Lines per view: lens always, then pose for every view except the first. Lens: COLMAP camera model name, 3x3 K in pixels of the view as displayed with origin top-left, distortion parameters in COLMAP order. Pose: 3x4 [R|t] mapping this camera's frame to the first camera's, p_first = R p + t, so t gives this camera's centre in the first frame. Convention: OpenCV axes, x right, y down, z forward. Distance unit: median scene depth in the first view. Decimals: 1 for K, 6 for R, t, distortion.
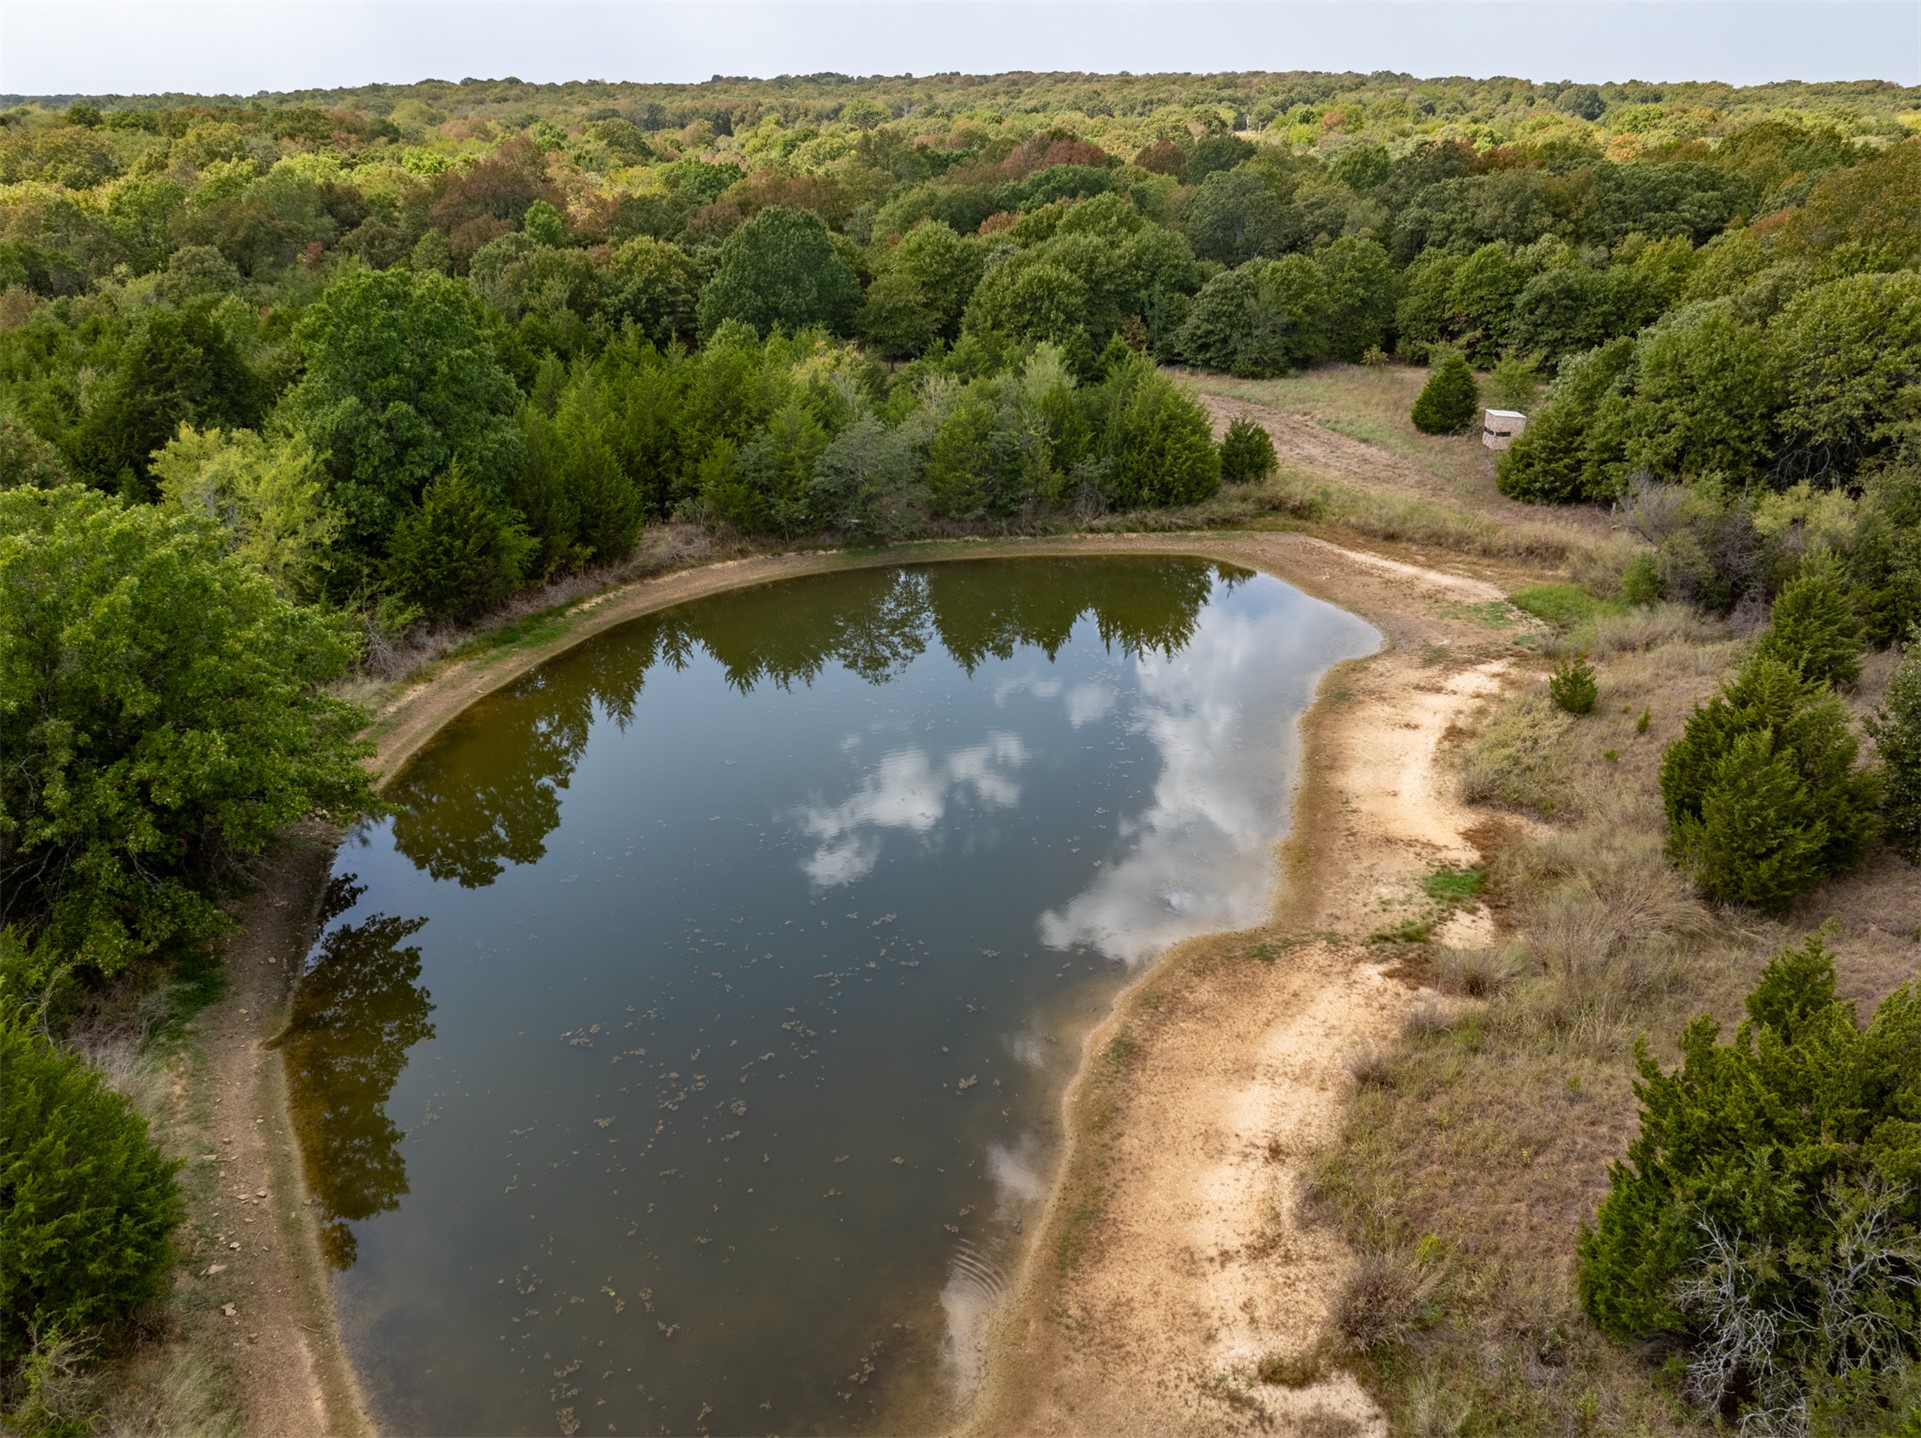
lens RADIAL K [[1350.4, 0, 967.8], [0, 1350.4, 718.1], [0, 0, 1]] dist [-0.064507, 0.041614]
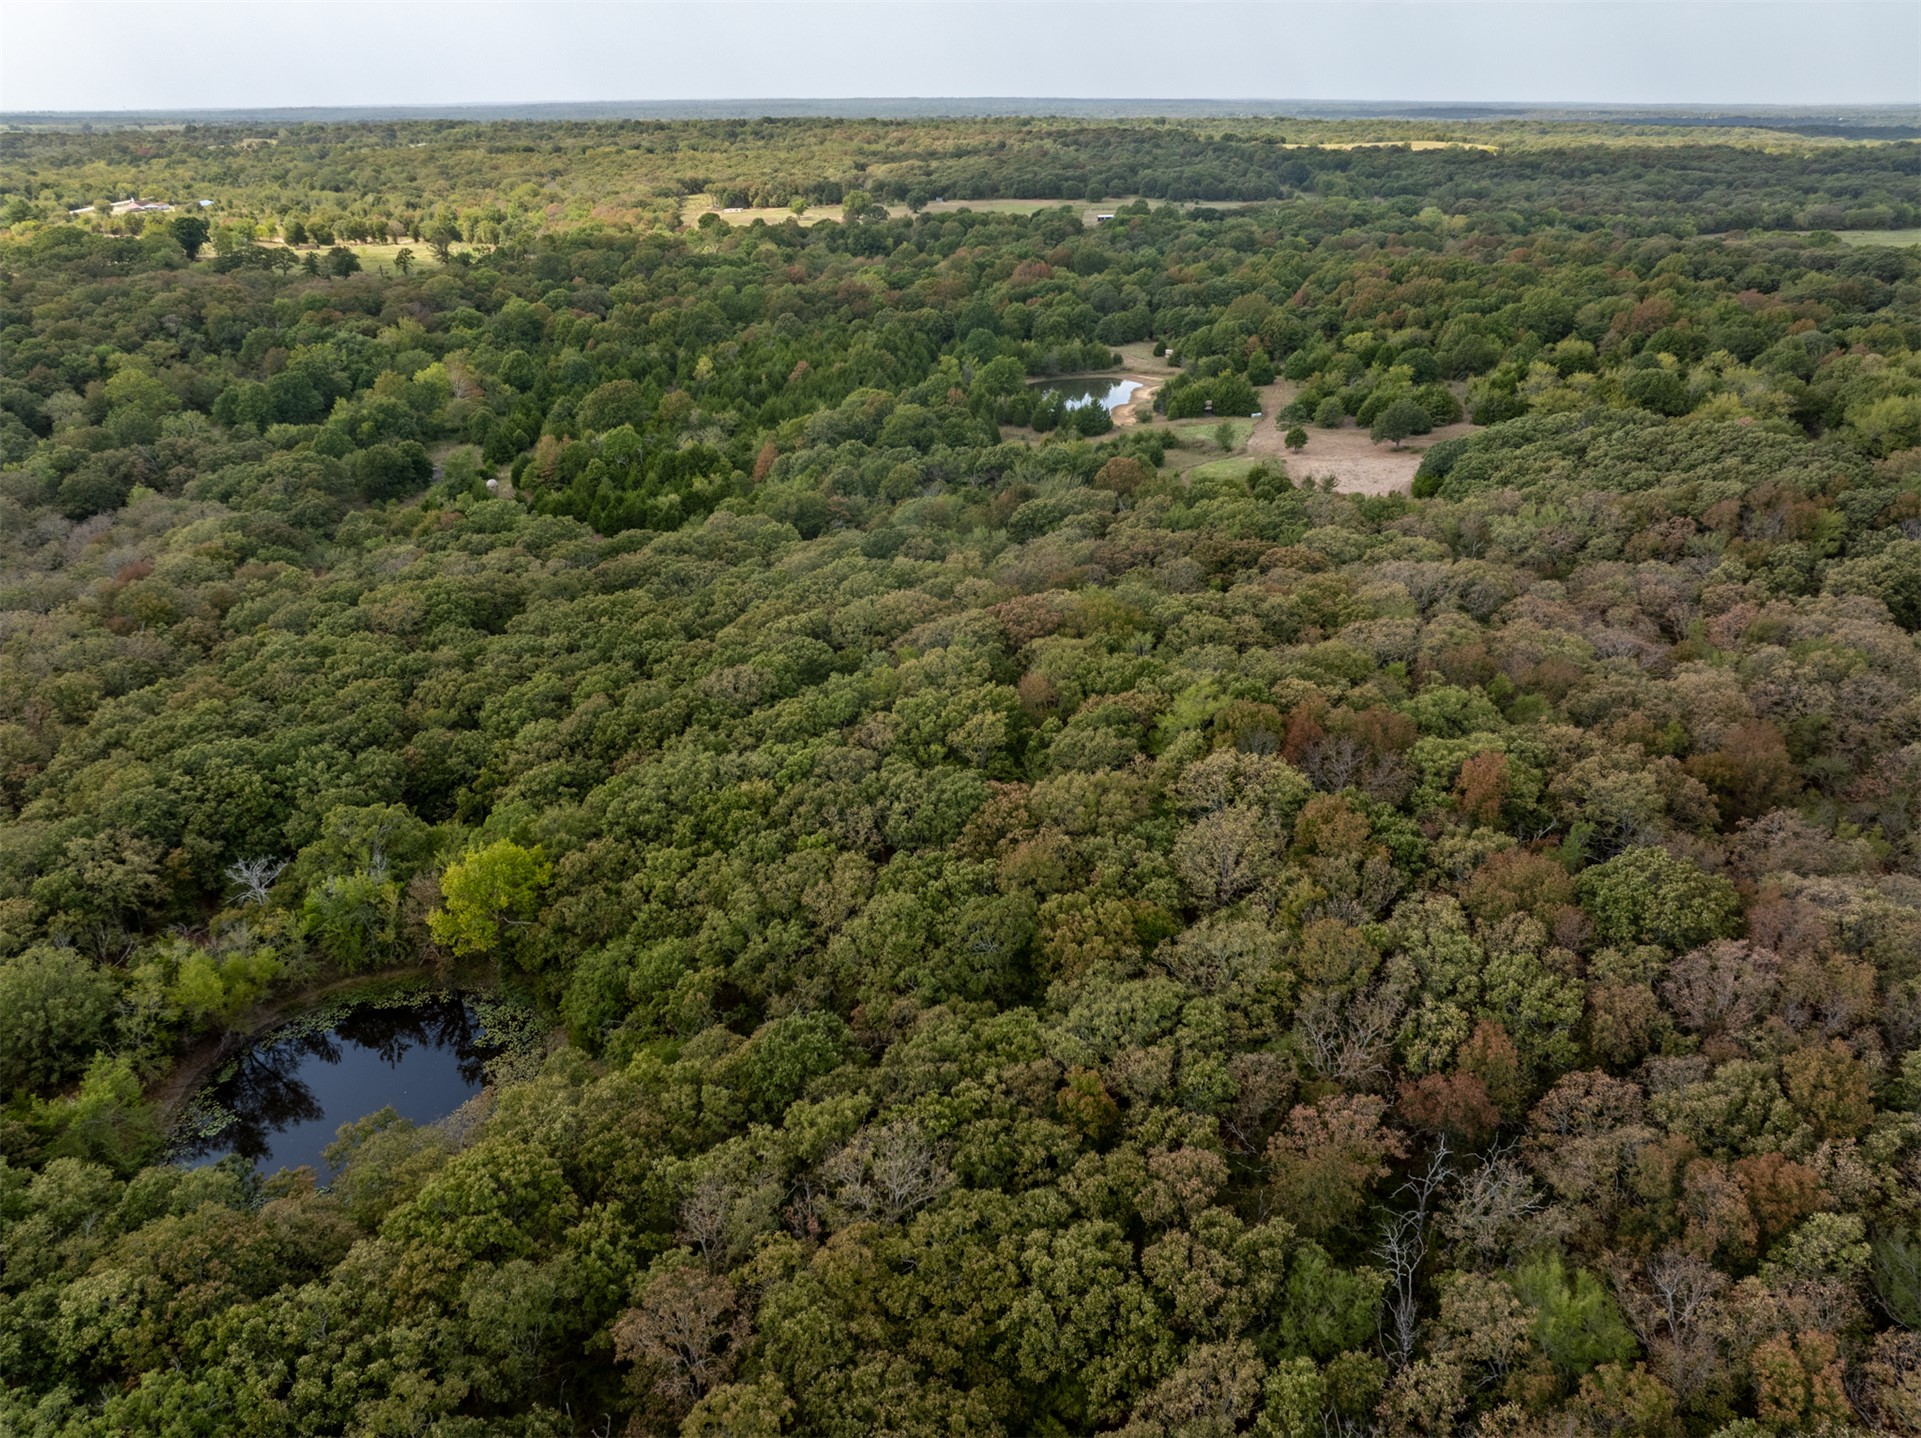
lens RADIAL K [[1350.4, 0, 967.8], [0, 1350.4, 718.1], [0, 0, 1]] dist [-0.064507, 0.041614]
pose [[0.992121, -0.058909, 0.110569, -0.626875], [0.058485, 0.998263, 0.007074, 0.684581], [-0.110793, -0.000551, 0.993843, -2.506877]]
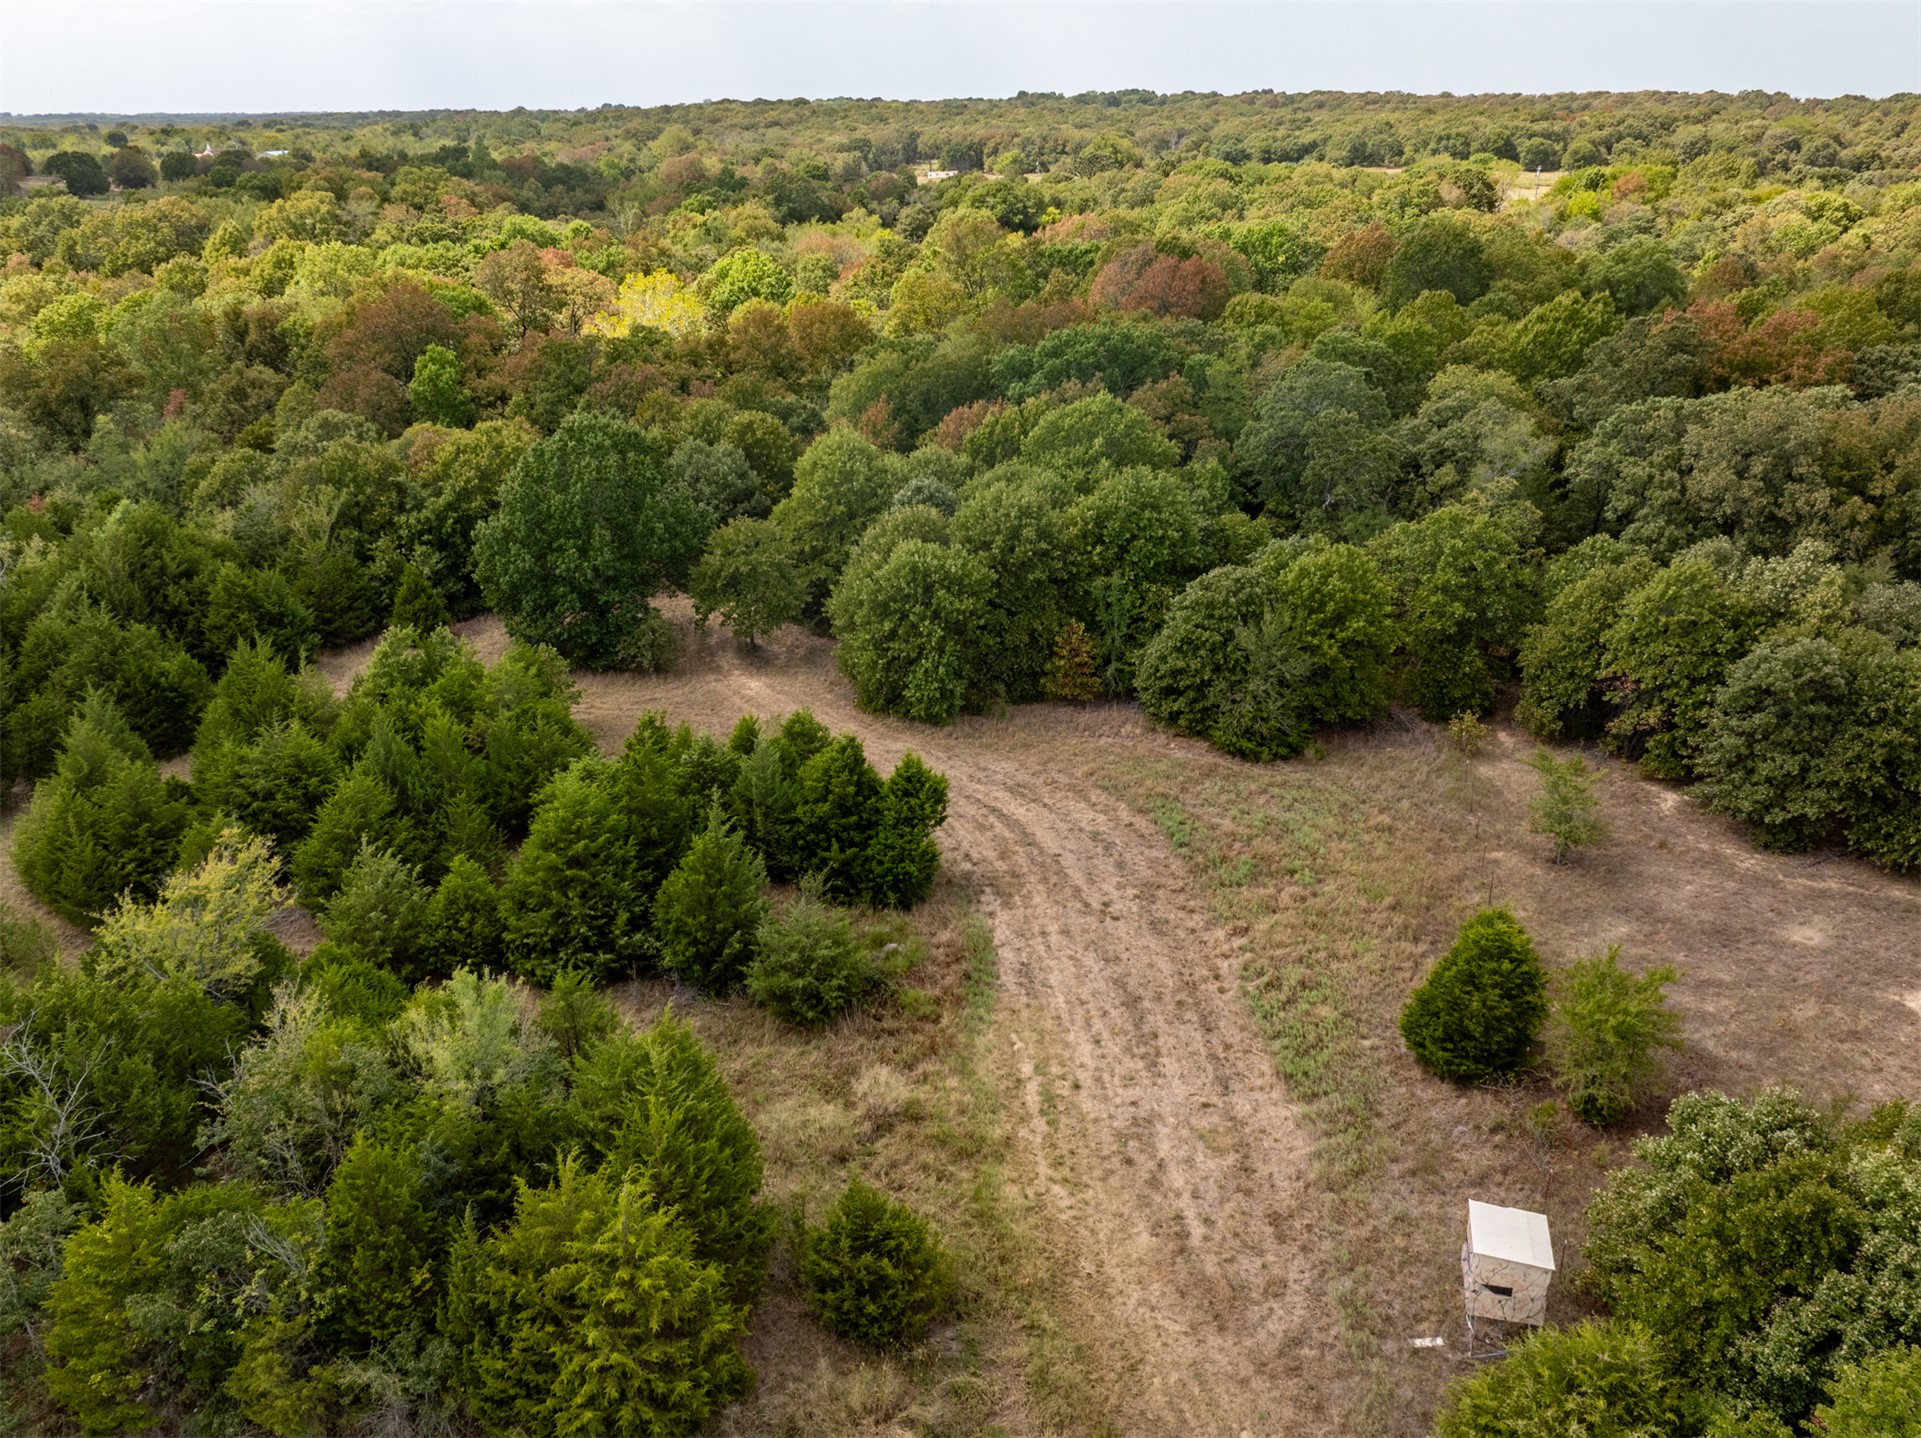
lens RADIAL K [[1350.4, 0, 967.8], [0, 1350.4, 718.1], [0, 0, 1]] dist [-0.064507, 0.041614]
pose [[0.973916, 0.090314, -0.208159, 0.207136], [-0.091277, 0.995813, 0.004998, -0.250784], [0.207739, 0.014132, 0.978082, 0.371452]]
